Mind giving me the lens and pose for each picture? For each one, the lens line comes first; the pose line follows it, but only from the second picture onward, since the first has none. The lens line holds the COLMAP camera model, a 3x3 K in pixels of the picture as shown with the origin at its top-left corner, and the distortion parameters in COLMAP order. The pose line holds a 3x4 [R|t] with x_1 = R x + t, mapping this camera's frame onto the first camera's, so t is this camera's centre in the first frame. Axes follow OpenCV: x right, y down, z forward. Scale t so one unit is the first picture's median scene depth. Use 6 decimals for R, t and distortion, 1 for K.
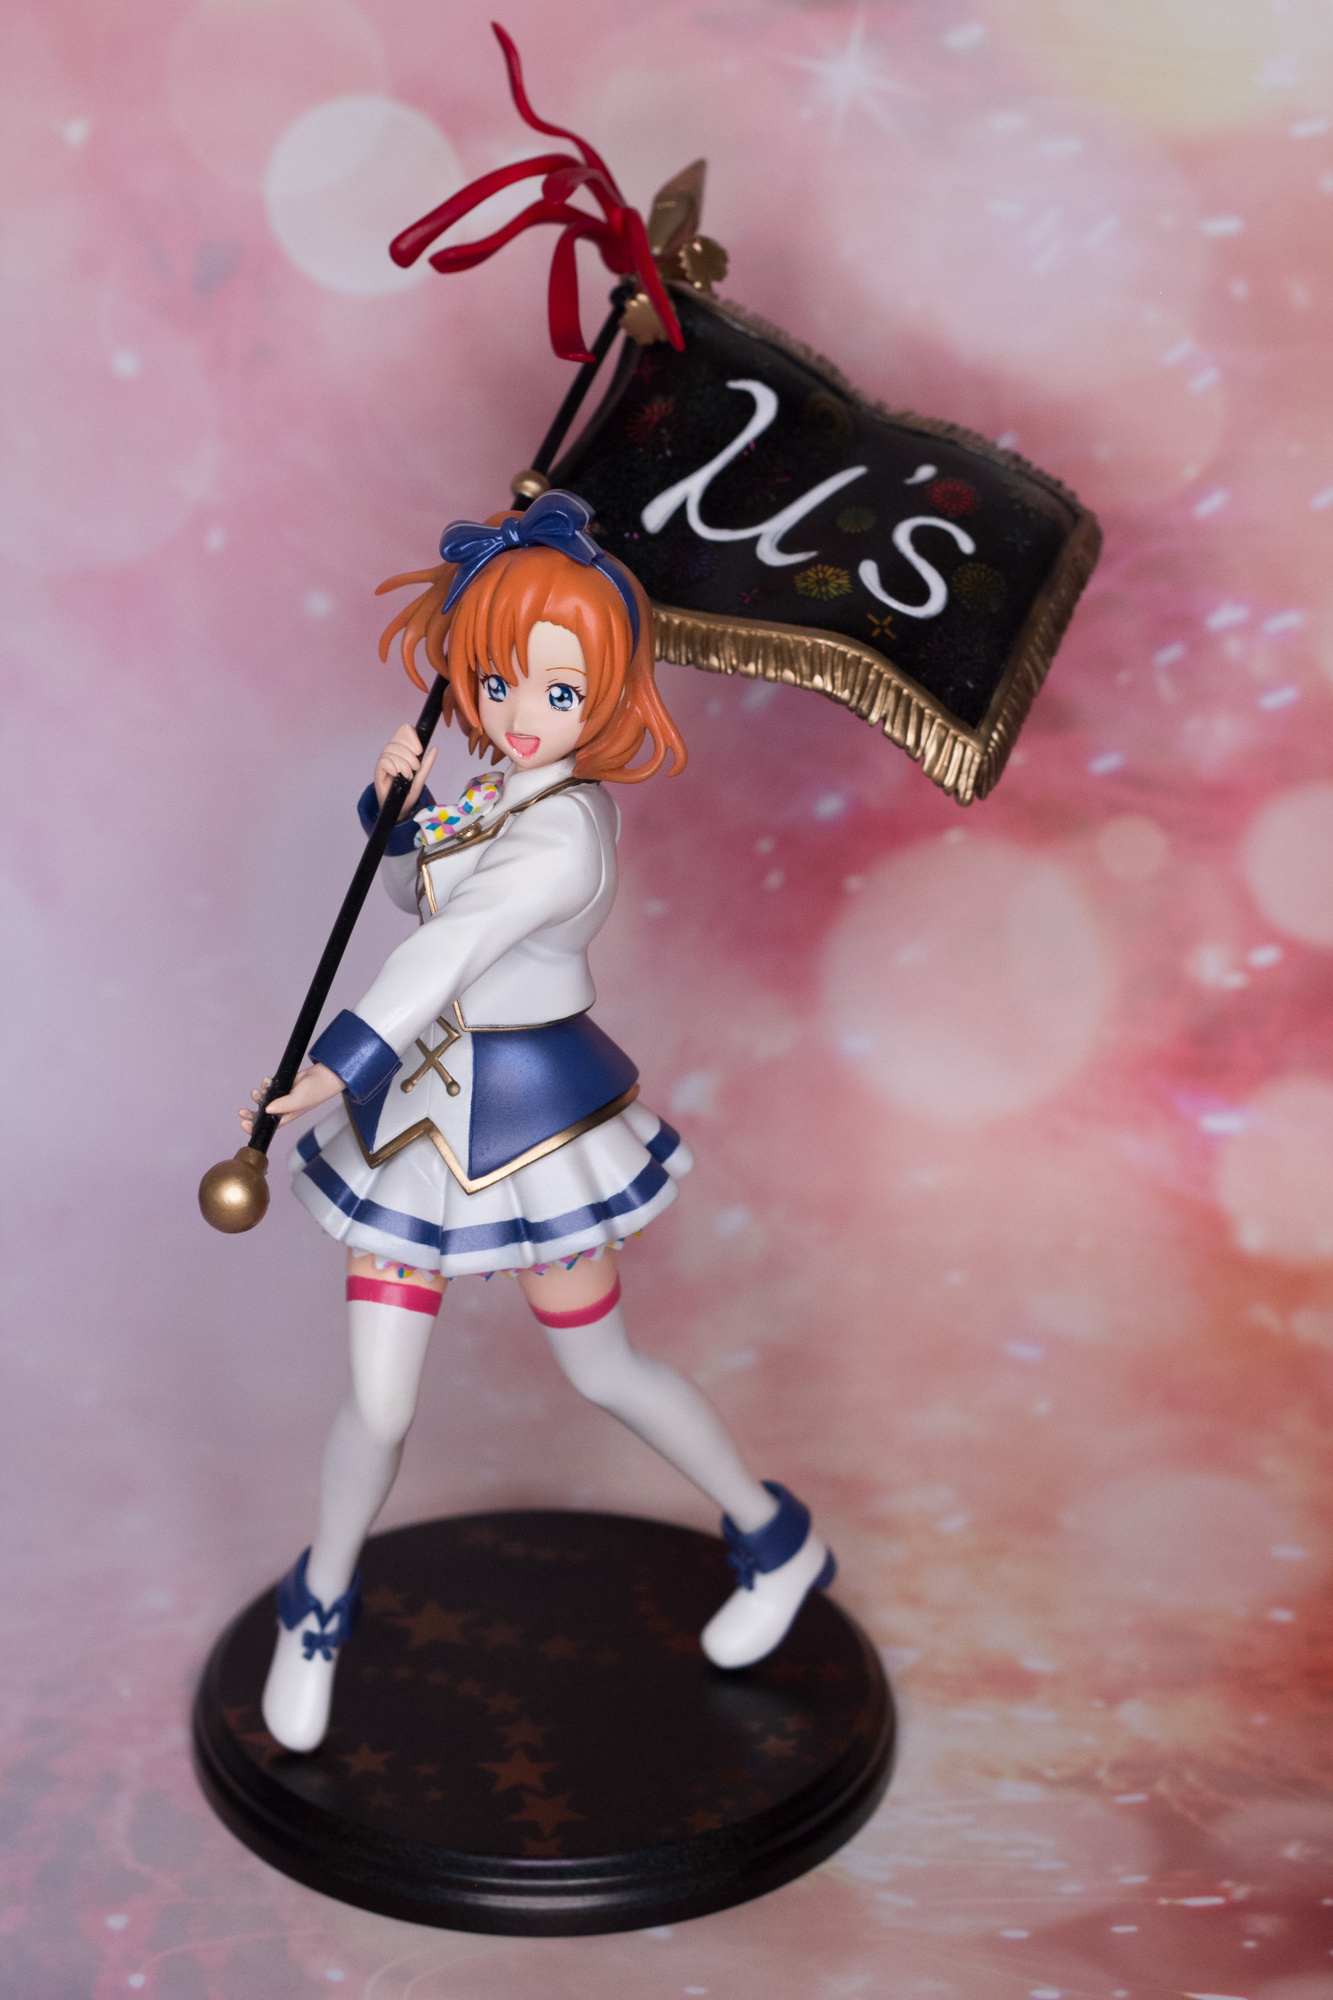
lens RADIAL K [[4439.2, 0, 666.5], [0, 4439.2, 1000.0], [0, 0, 1]] dist [-0.055484, 0.212809]
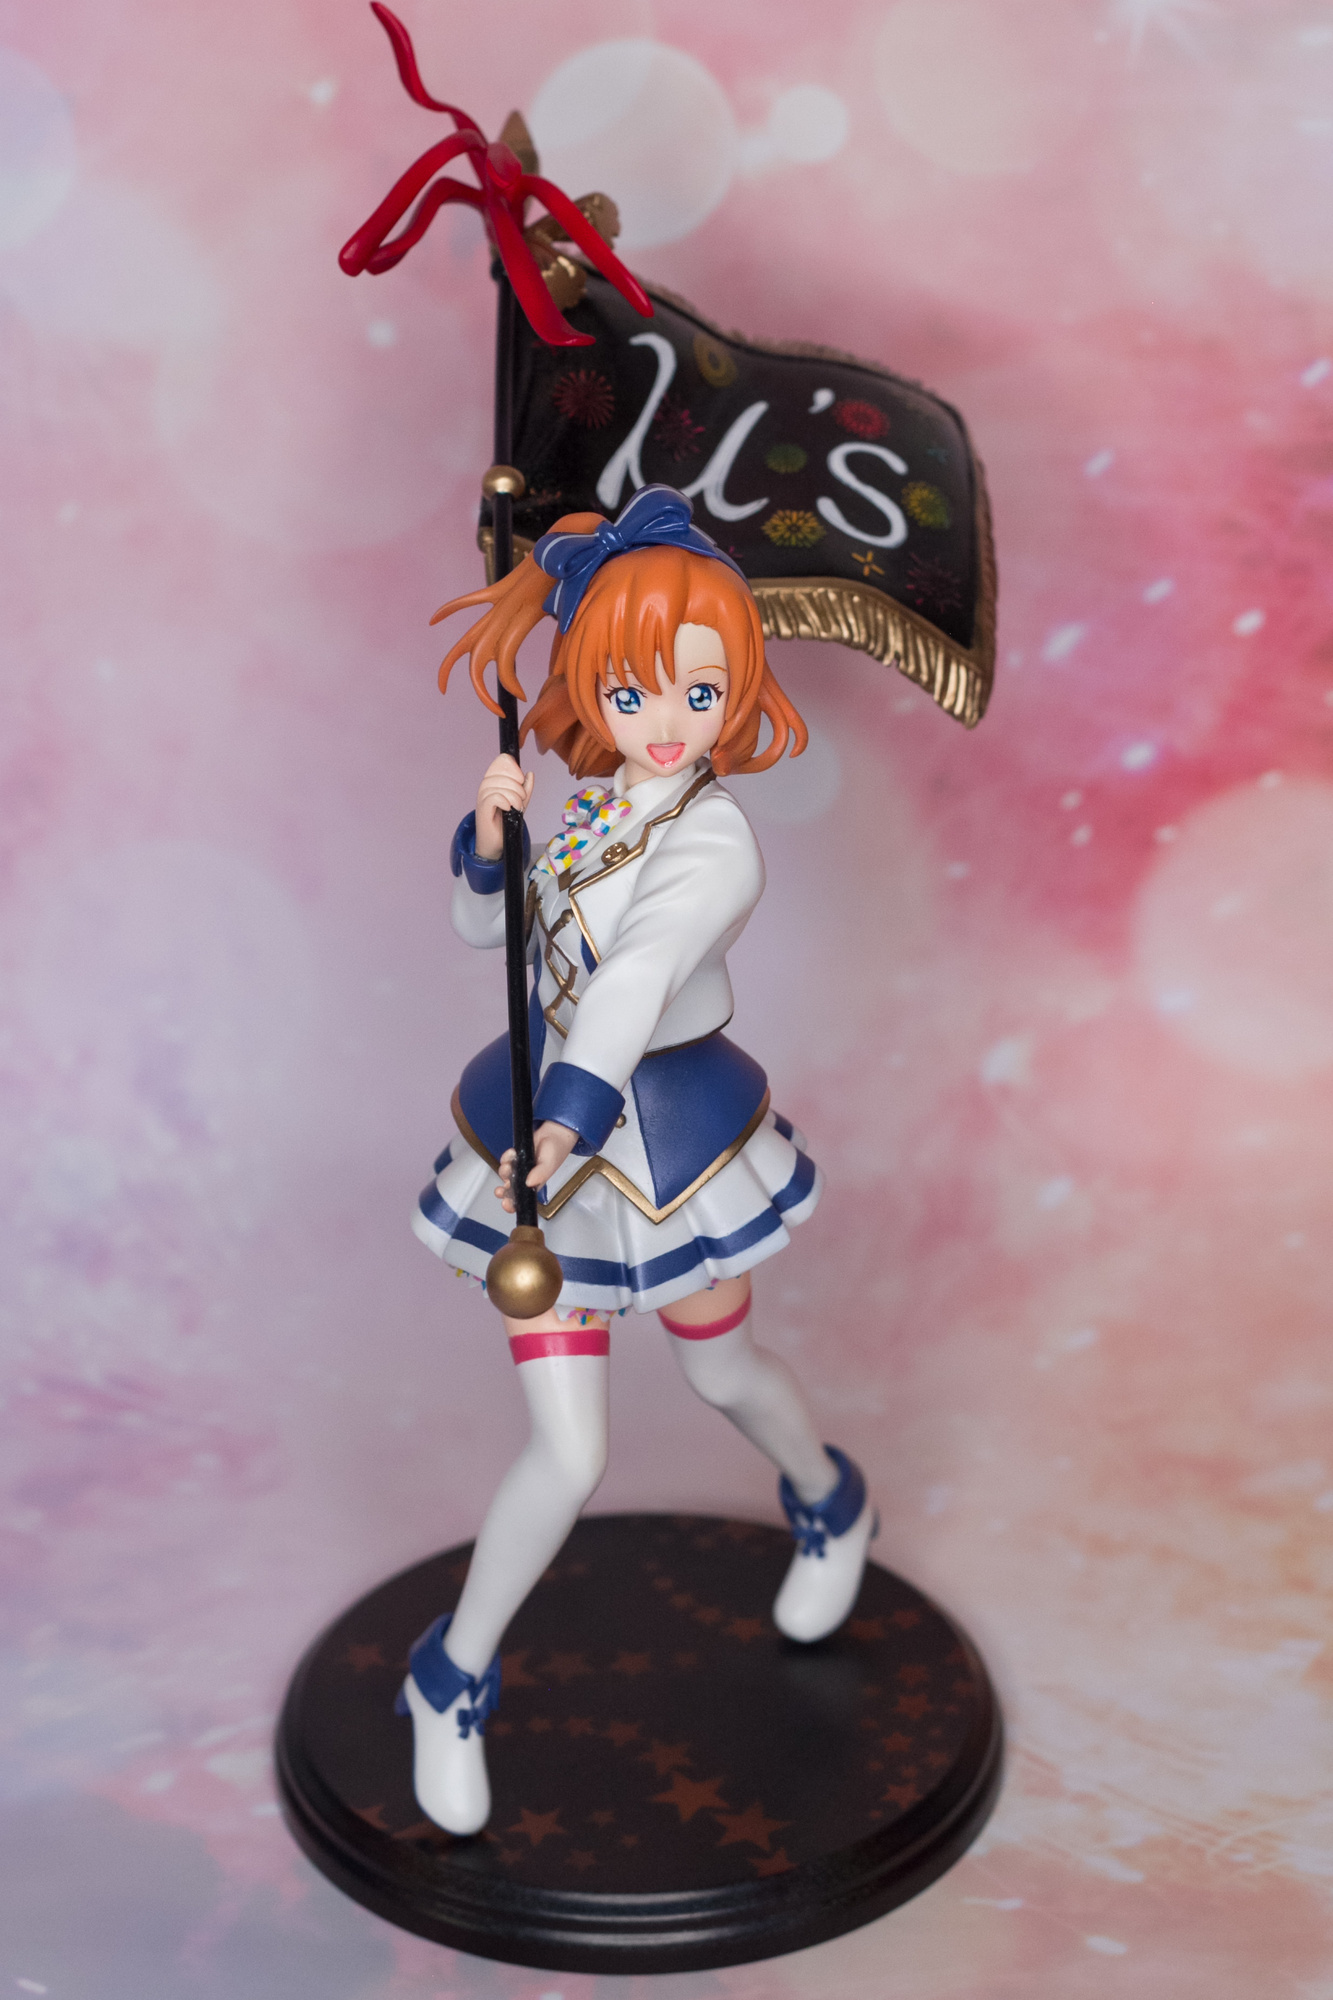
lens RADIAL K [[4439.2, 0, 666.5], [0, 4439.2, 1000.0], [0, 0, 1]] dist [-0.055484, 0.212809]
pose [[0.917398, -0.207227, 0.339762, -0.350392], [0.190121, 0.978222, 0.083288, -0.081041], [-0.349622, -0.011812, 0.936816, 0.097782]]
